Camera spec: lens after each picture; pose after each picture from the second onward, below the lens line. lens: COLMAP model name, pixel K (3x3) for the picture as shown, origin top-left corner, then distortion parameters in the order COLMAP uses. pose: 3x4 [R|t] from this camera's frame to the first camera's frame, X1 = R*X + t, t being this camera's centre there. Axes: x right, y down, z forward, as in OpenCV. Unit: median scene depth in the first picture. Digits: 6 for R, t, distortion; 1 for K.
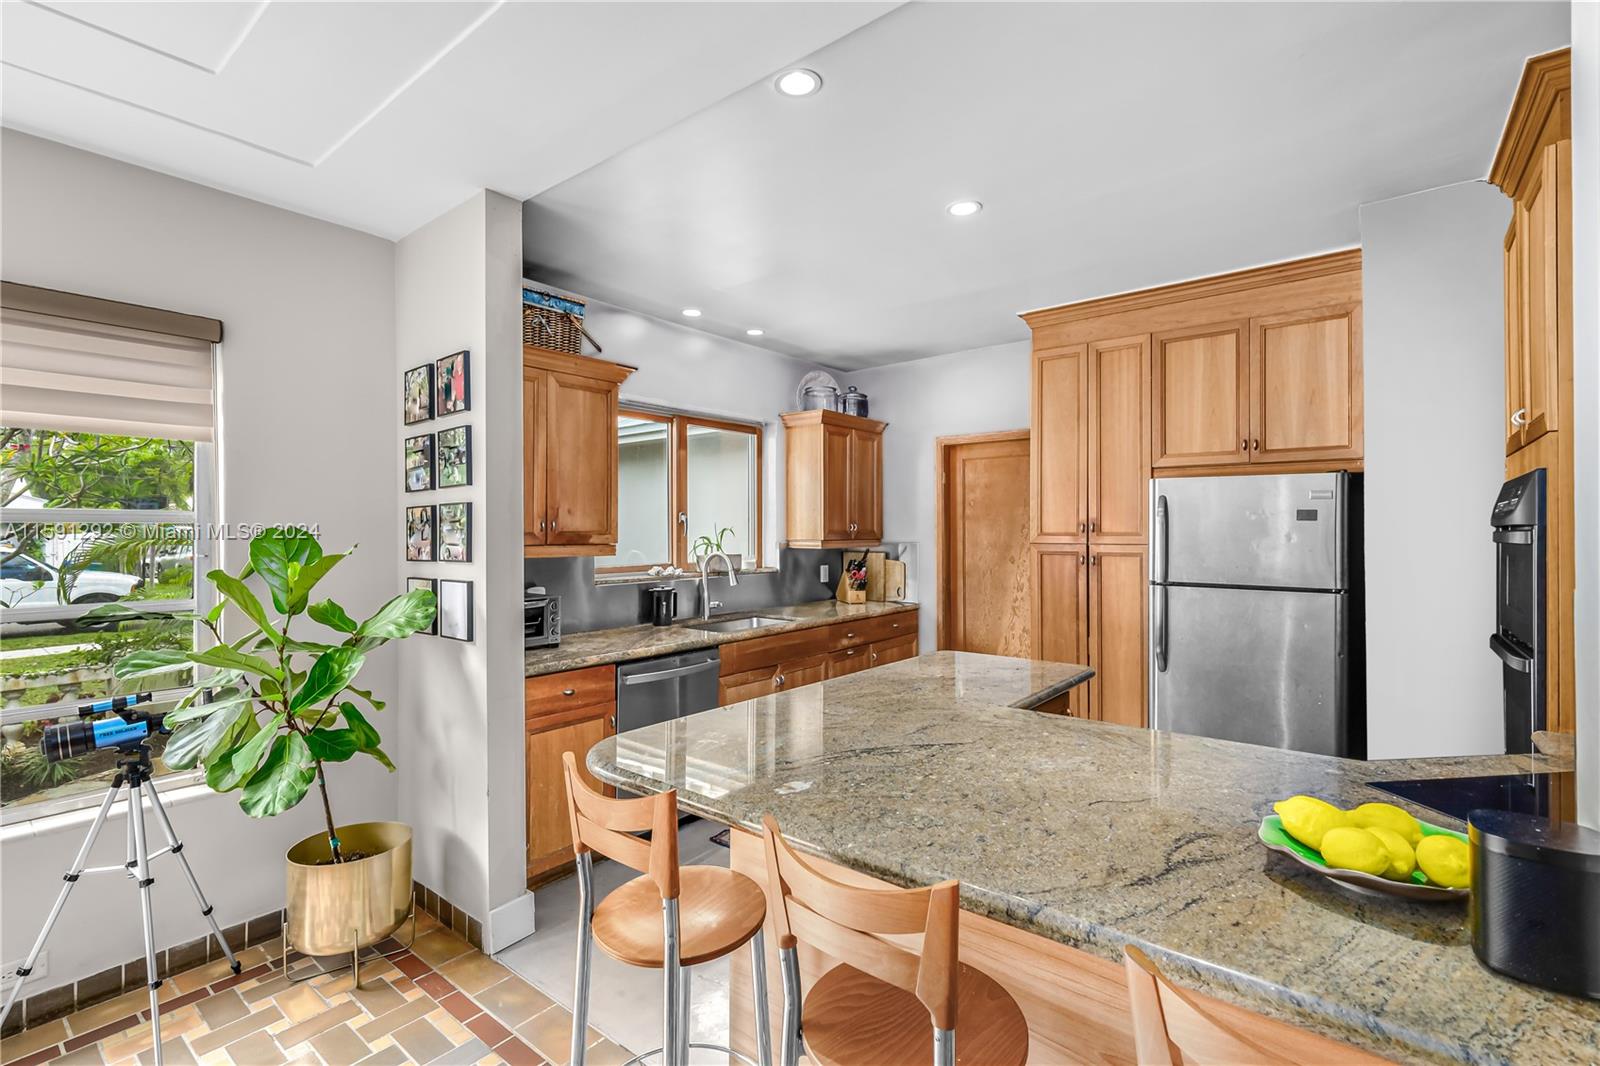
lens RADIAL K [[722.9, 0, 800.0], [0, 722.9, 533.0], [0, 0, 1]] dist [-0.001116, -0.000272]
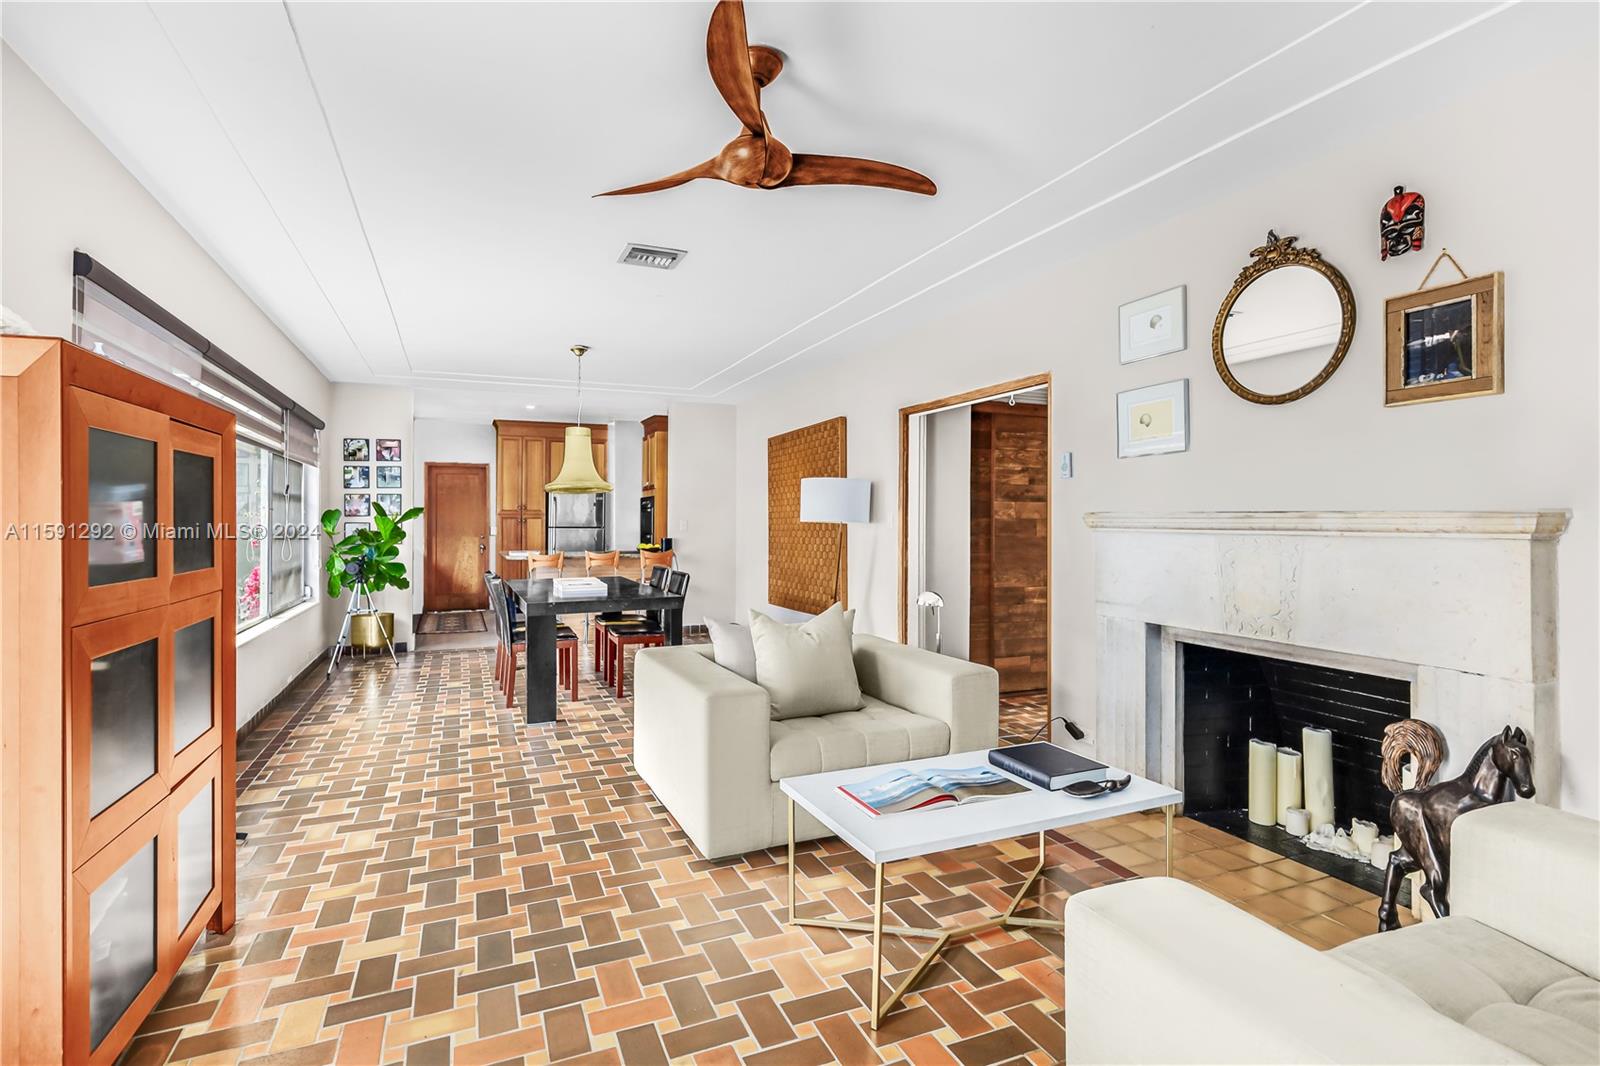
lens RADIAL K [[784.5, 0, 795.2], [0, 784.5, 515.6], [0, 0, 1]] dist [-0.002527, -0.000270]
pose [[0.483798, 0.007092, 0.875151, -2.472391], [0.001736, 0.999957, -0.009063, 0.072757], [-0.875178, 0.005904, 0.483765, -1.887016]]
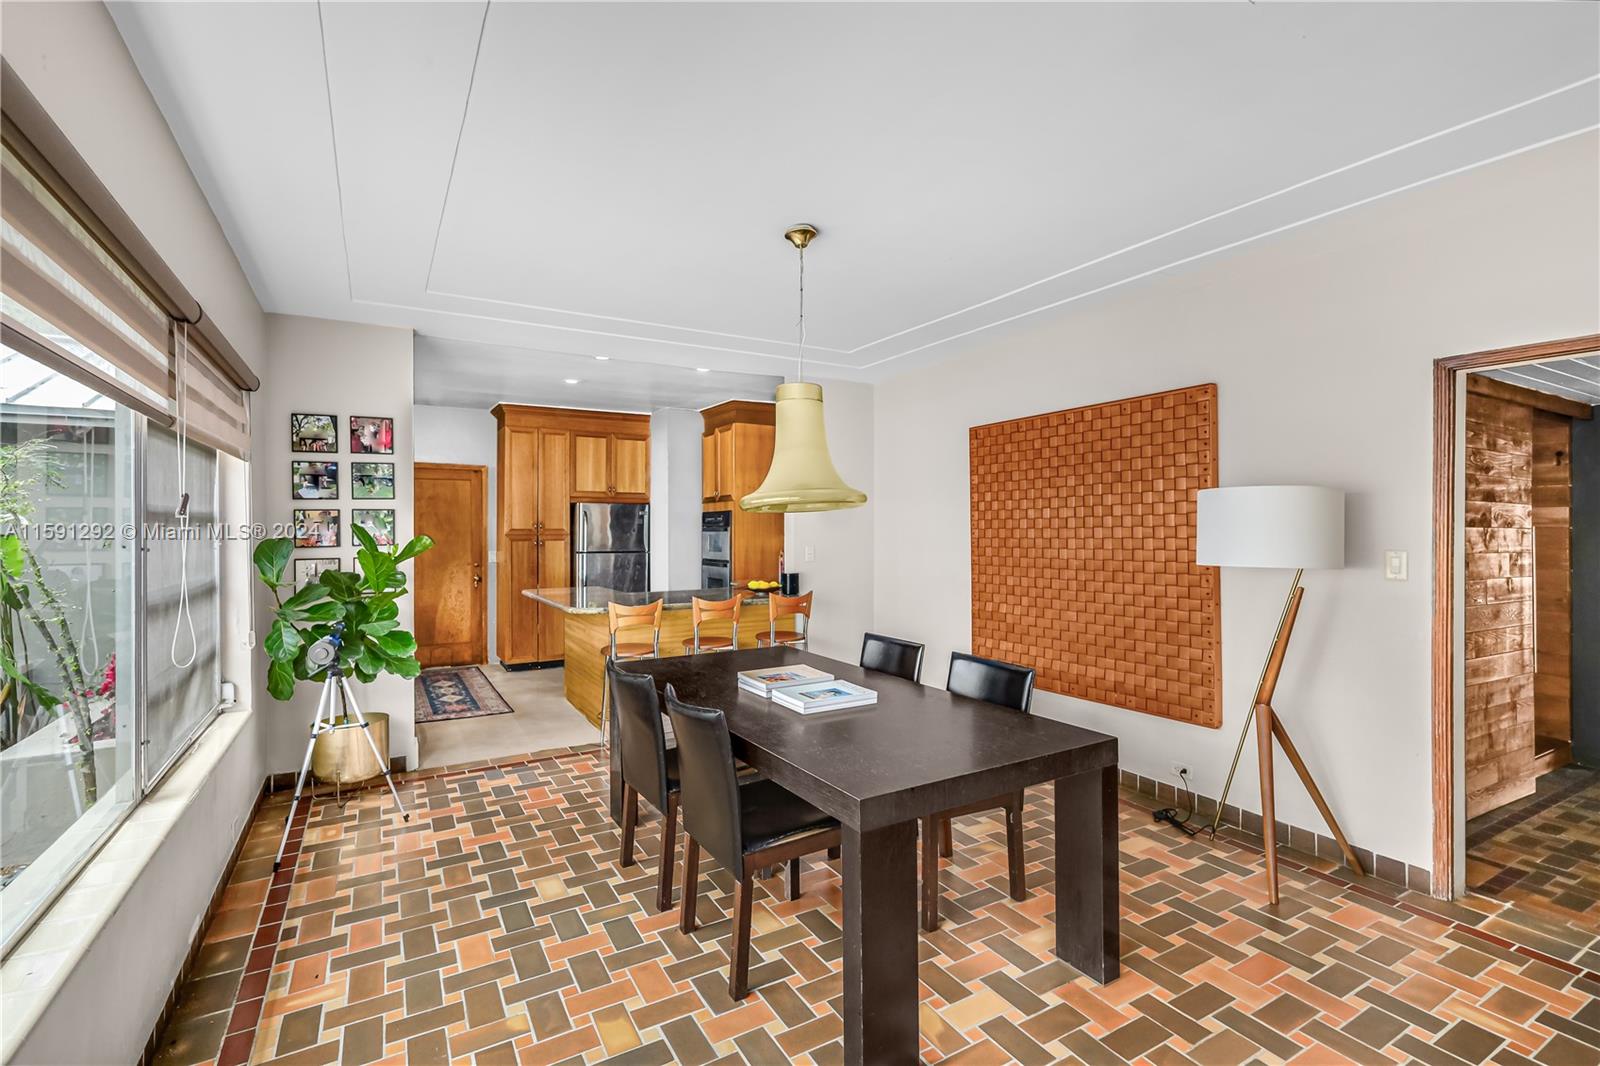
lens RADIAL K [[730.1, 0, 800.0], [0, 730.1, 533.0], [0, 0, 1]] dist [0.001380, 0.000196]
pose [[0.371081, -0.005148, 0.928586, -1.747789], [0.003528, 0.999985, 0.004134, 0.007585], [-0.928594, 0.001742, 0.371094, -0.529892]]
